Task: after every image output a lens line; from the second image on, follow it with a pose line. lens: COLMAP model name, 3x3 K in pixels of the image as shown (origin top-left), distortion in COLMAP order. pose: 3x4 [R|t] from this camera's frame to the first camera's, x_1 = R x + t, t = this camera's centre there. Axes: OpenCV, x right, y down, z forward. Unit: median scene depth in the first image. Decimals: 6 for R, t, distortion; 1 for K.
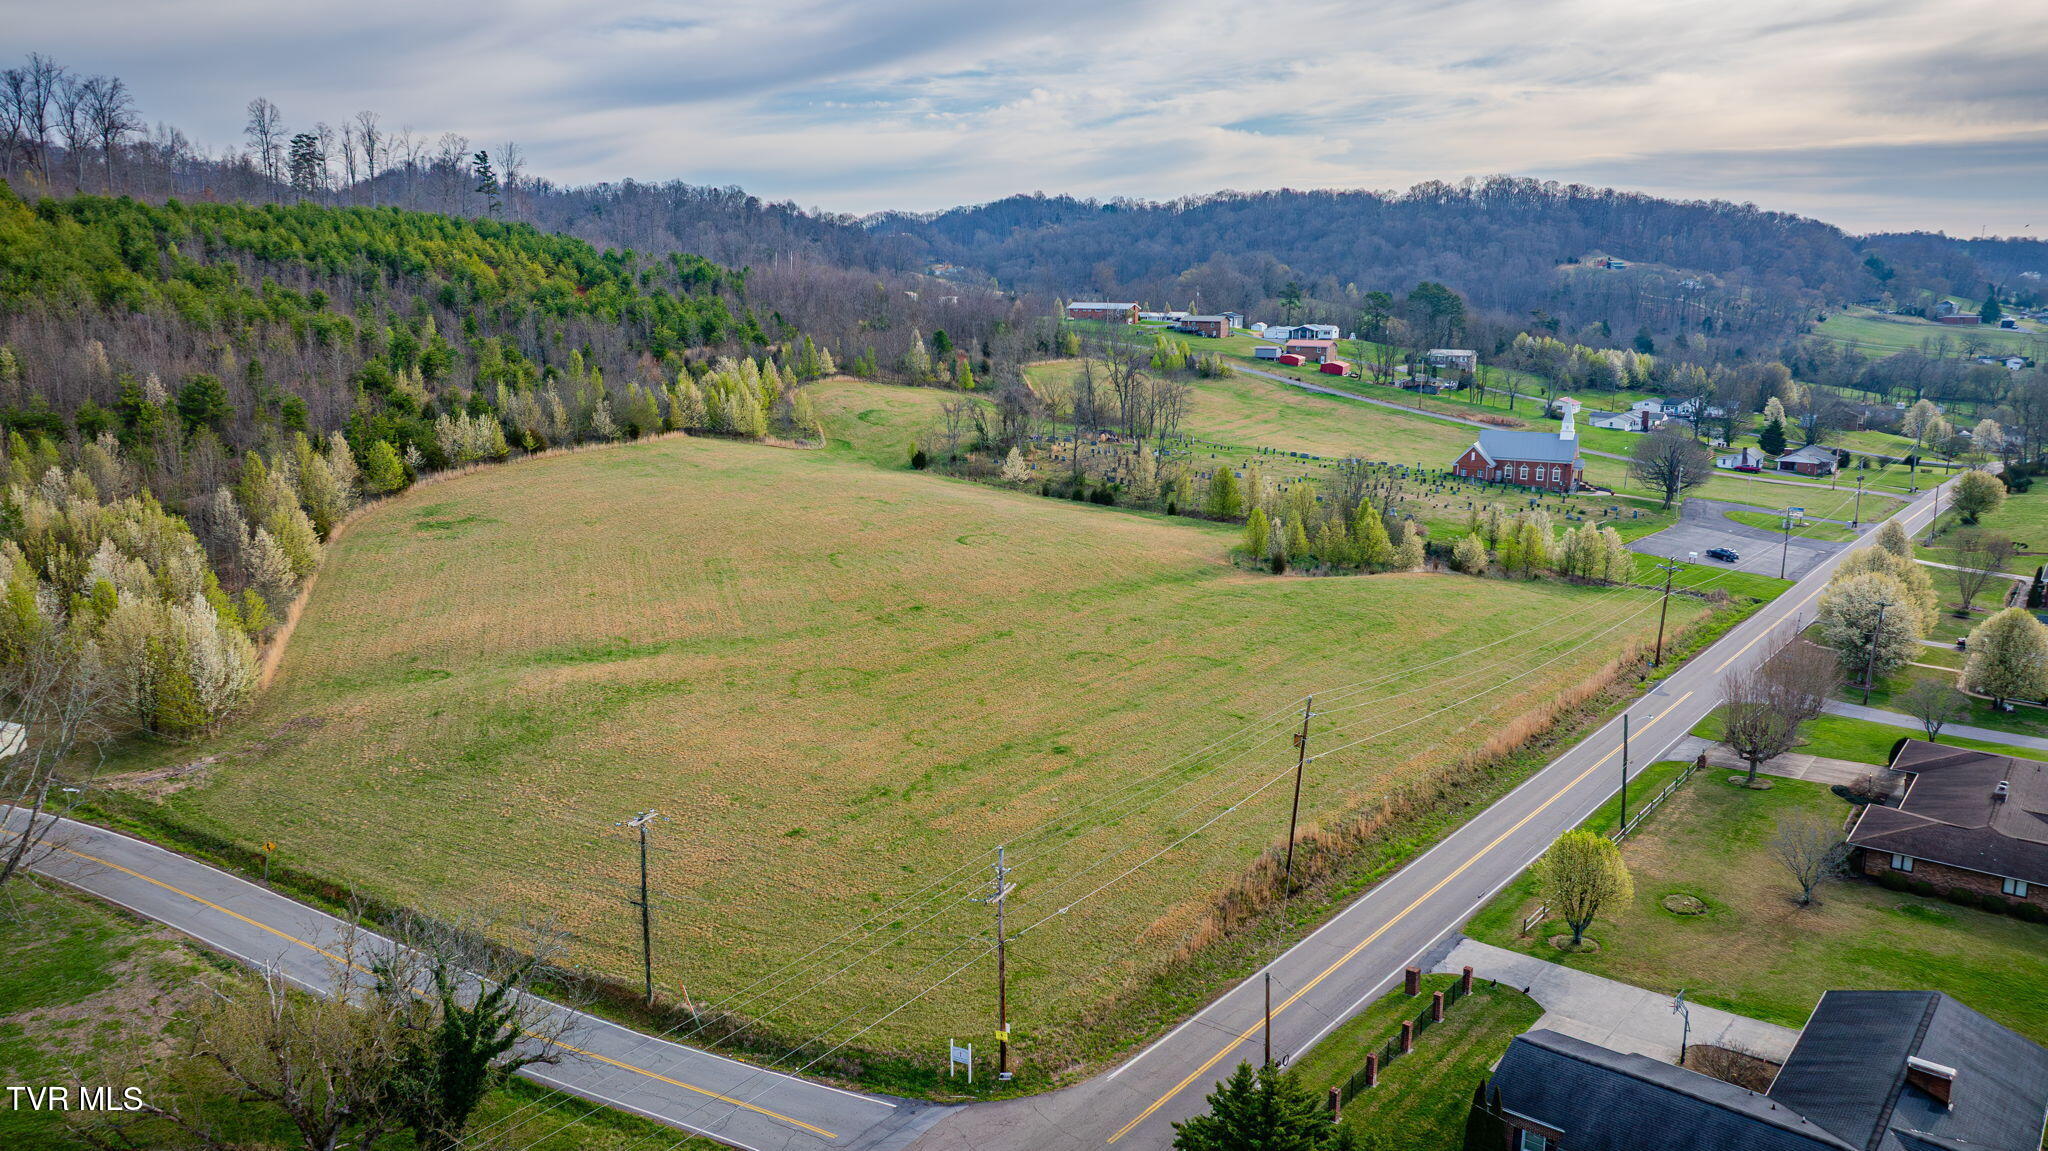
lens RADIAL K [[1428.5, 0, 1021.7], [0, 1428.5, 573.5], [0, 0, 1]] dist [-0.022507, 0.006175]
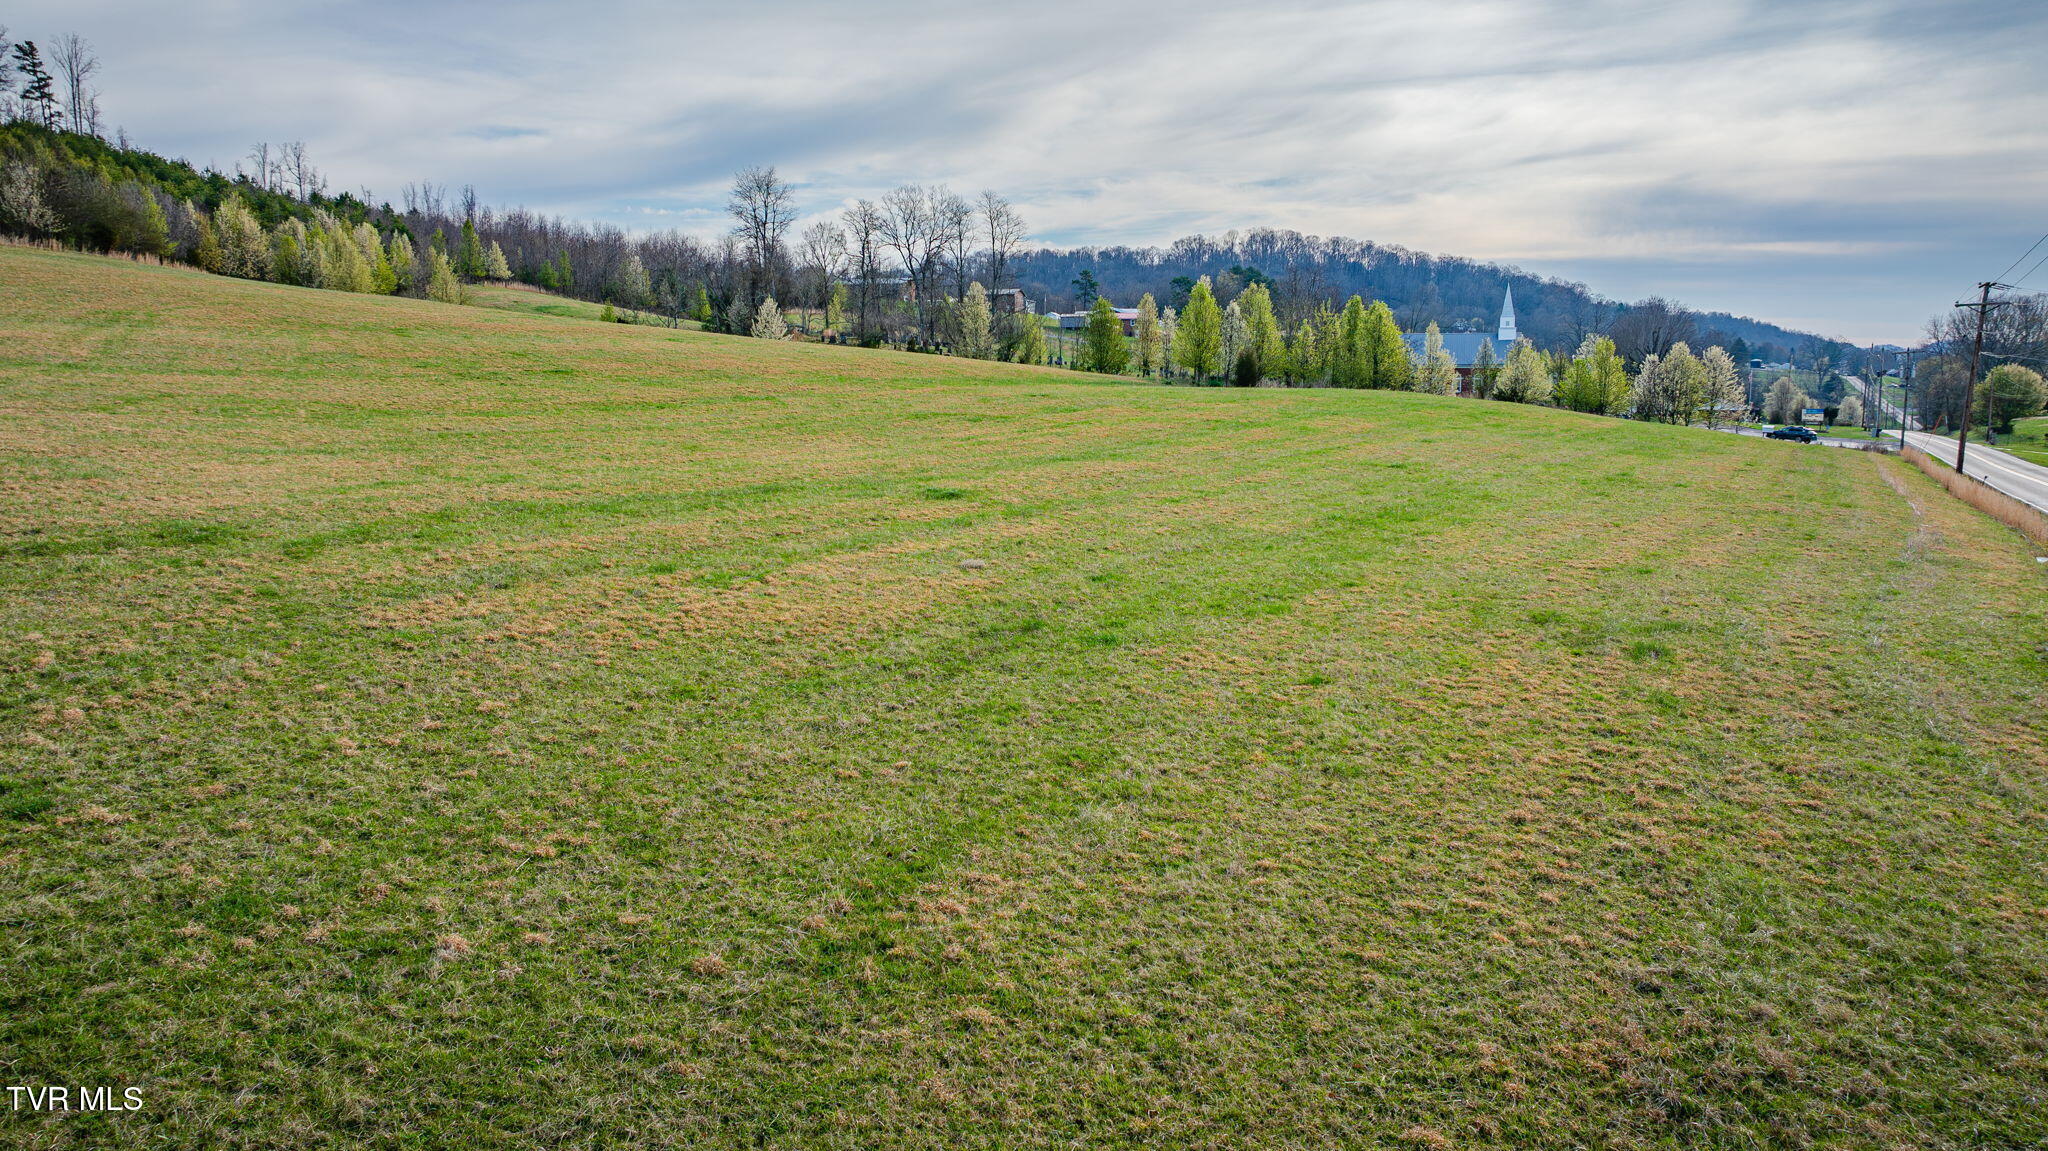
lens RADIAL K [[1428.5, 0, 1023.0], [0, 1428.5, 583.9], [0, 0, 1]] dist [-0.022507, 0.006175]
pose [[0.985282, -0.030503, 0.168193, -0.003320], [0.040916, 0.997431, -0.058793, 0.063172], [-0.165968, 0.064809, 0.983999, 0.272655]]
